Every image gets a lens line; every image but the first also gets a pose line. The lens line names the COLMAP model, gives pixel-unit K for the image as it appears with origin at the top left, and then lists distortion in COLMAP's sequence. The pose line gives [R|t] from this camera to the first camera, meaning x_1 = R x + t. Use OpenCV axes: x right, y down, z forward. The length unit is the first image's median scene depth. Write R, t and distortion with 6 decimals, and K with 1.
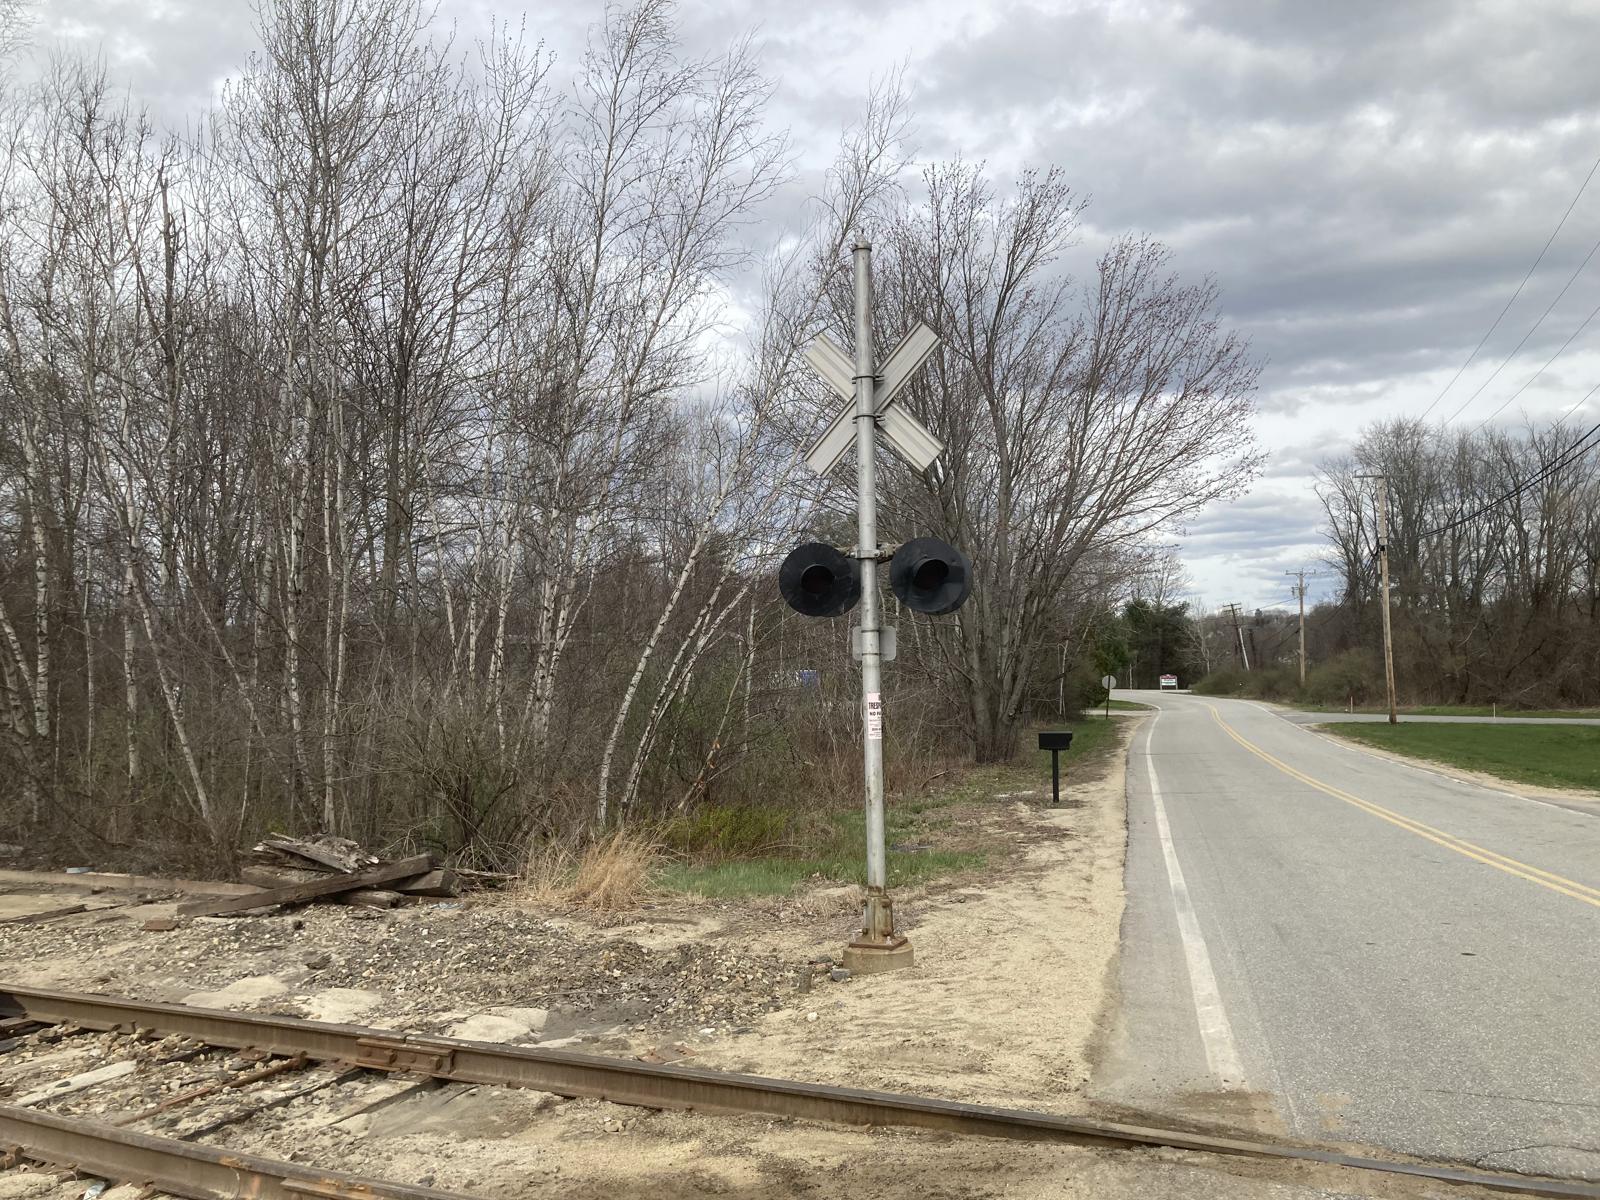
lens RADIAL K [[1308.0, 0, 804.8], [0, 1308.0, 600.2], [0, 0, 1]] dist [0.032482, -0.012560]
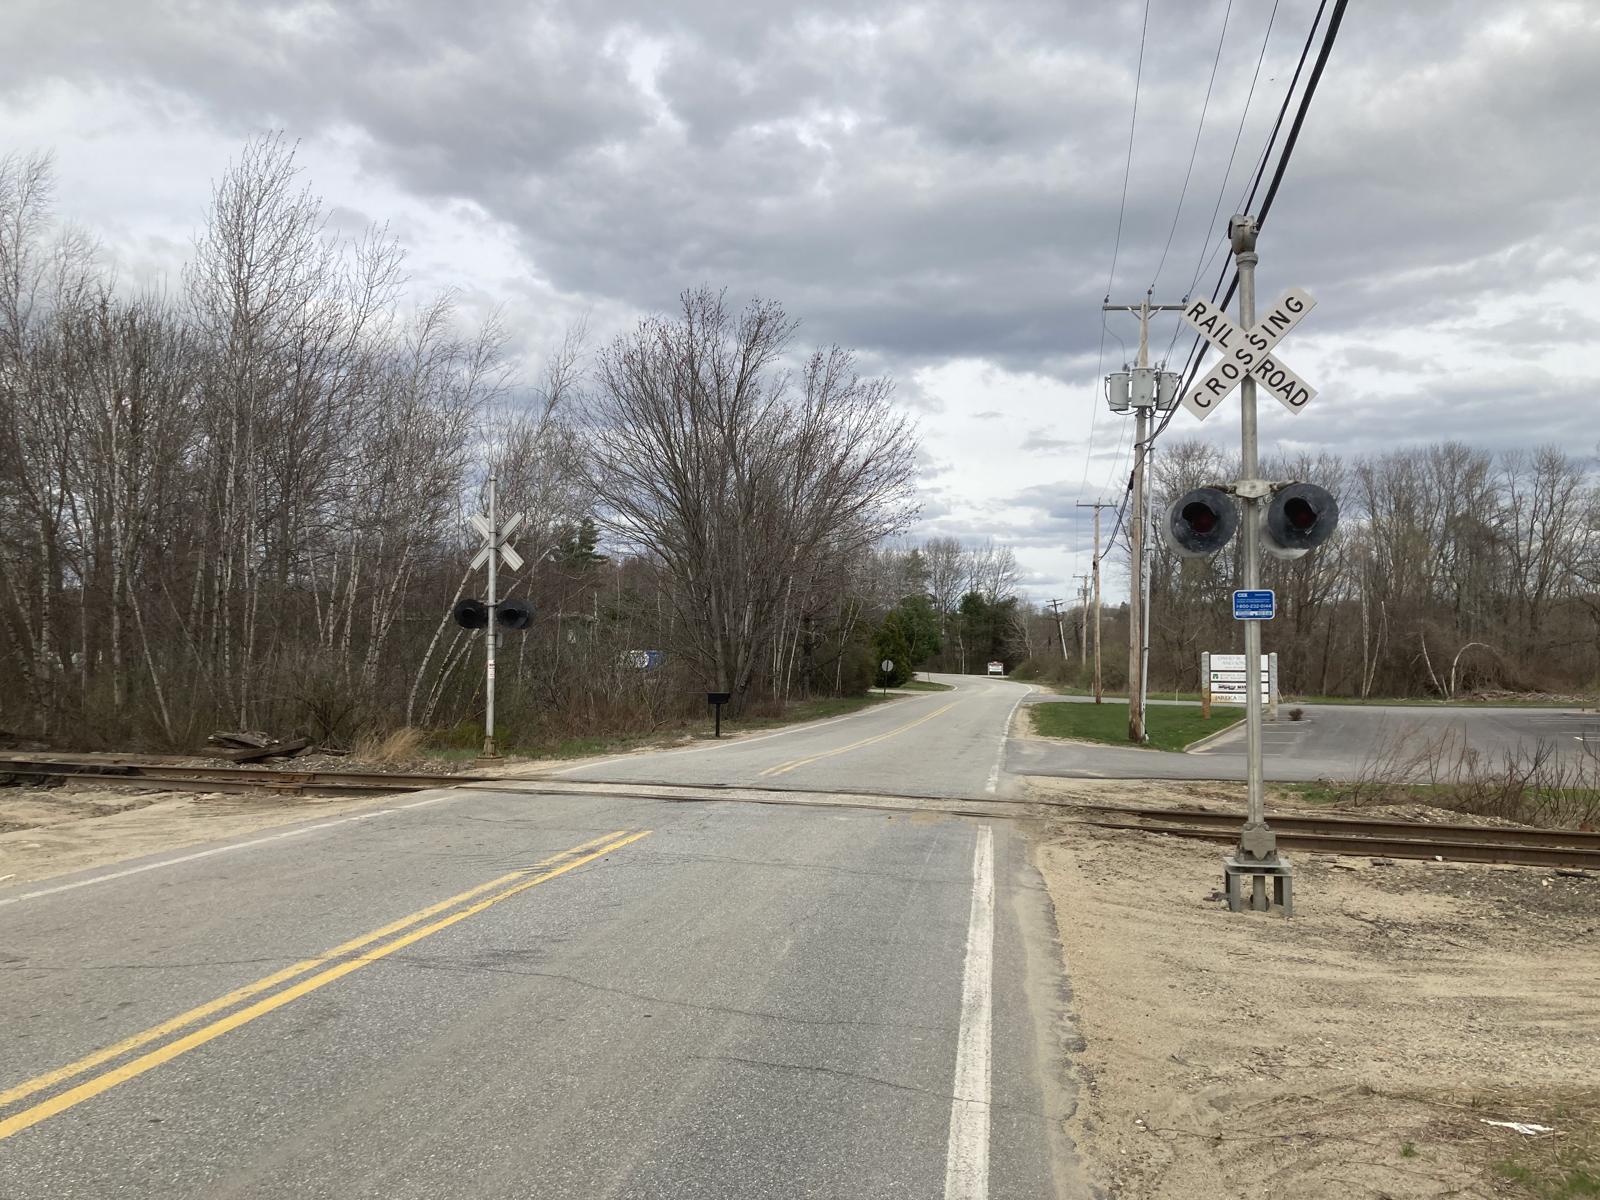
lens RADIAL K [[1308.0, 0, 804.3], [0, 1308.0, 597.1], [0, 0, 1]] dist [0.032482, -0.012560]
pose [[0.996050, 0.028612, 0.084060, 0.231747], [-0.029656, 0.999497, 0.011196, -0.050876], [-0.083698, -0.013645, 0.996398, -0.822159]]
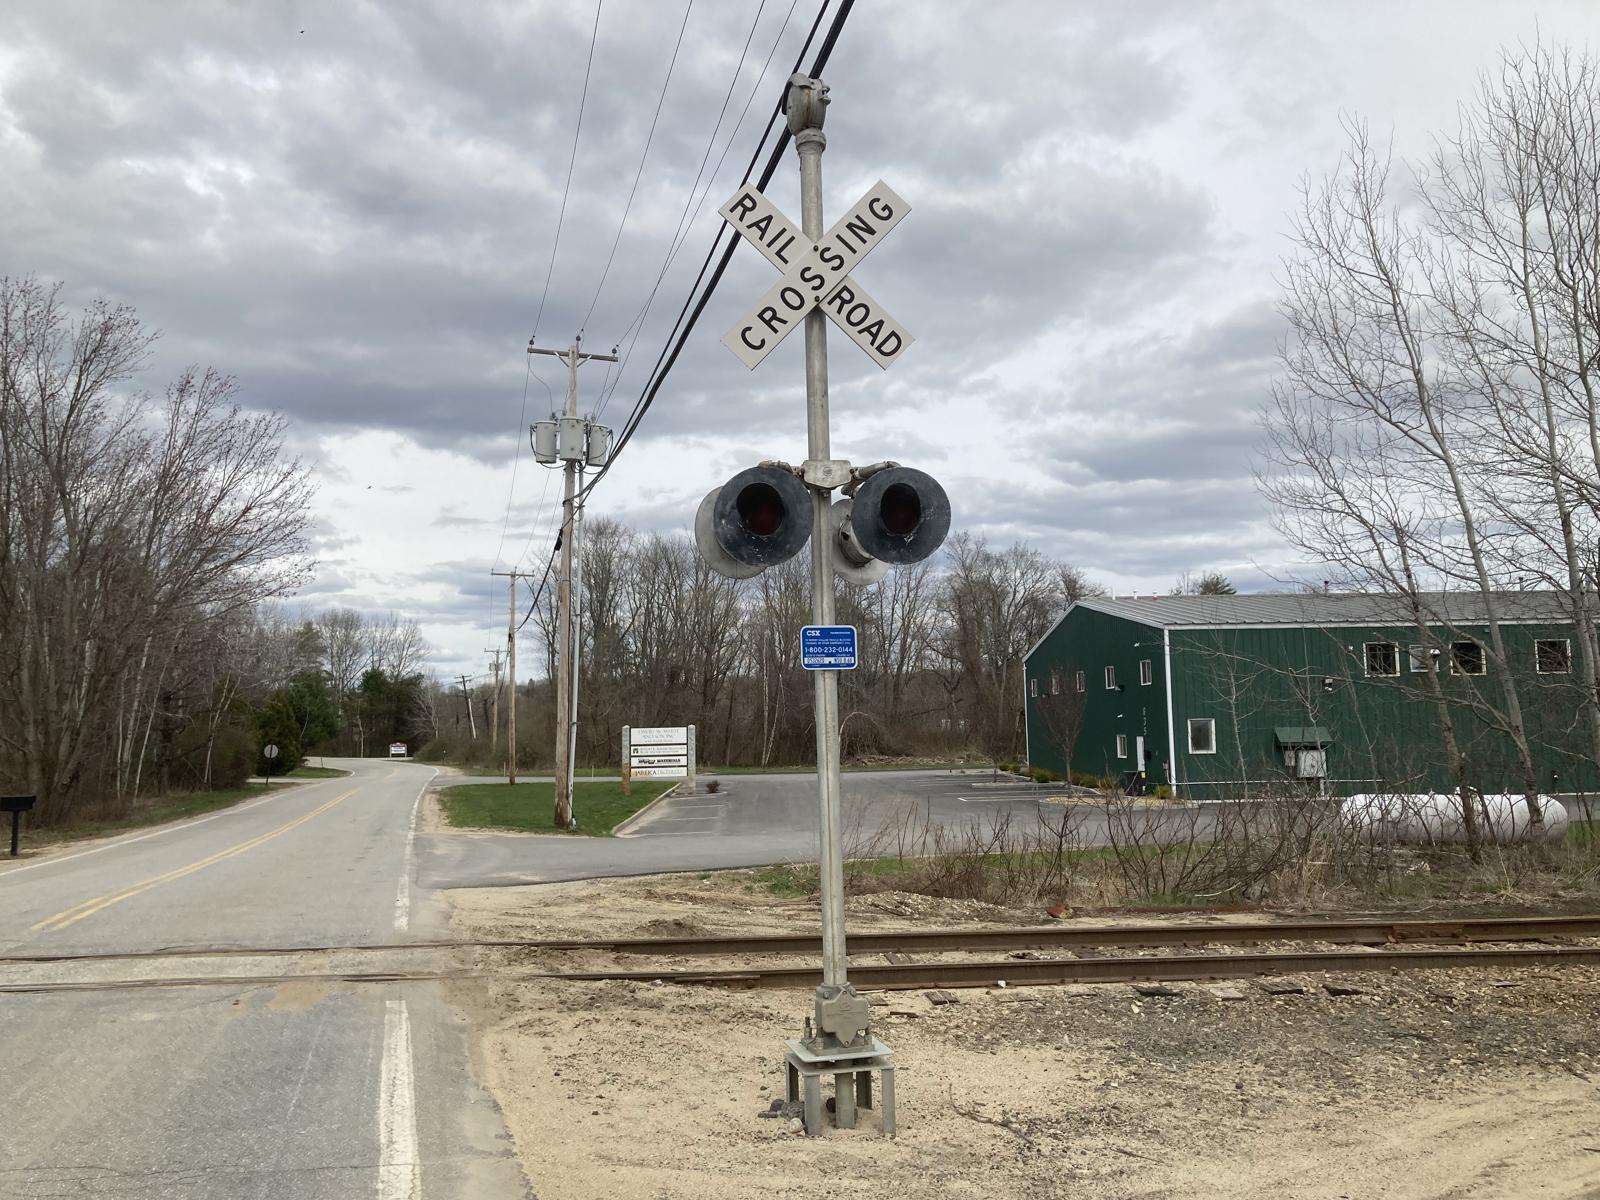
lens RADIAL K [[1308.0, 0, 803.8], [0, 1308.0, 587.9], [0, 0, 1]] dist [0.032482, -0.012560]
pose [[0.863693, 0.056817, 0.500805, 0.286734], [-0.026631, 0.997382, -0.067226, -0.036575], [-0.503314, 0.044726, 0.862945, -0.552302]]
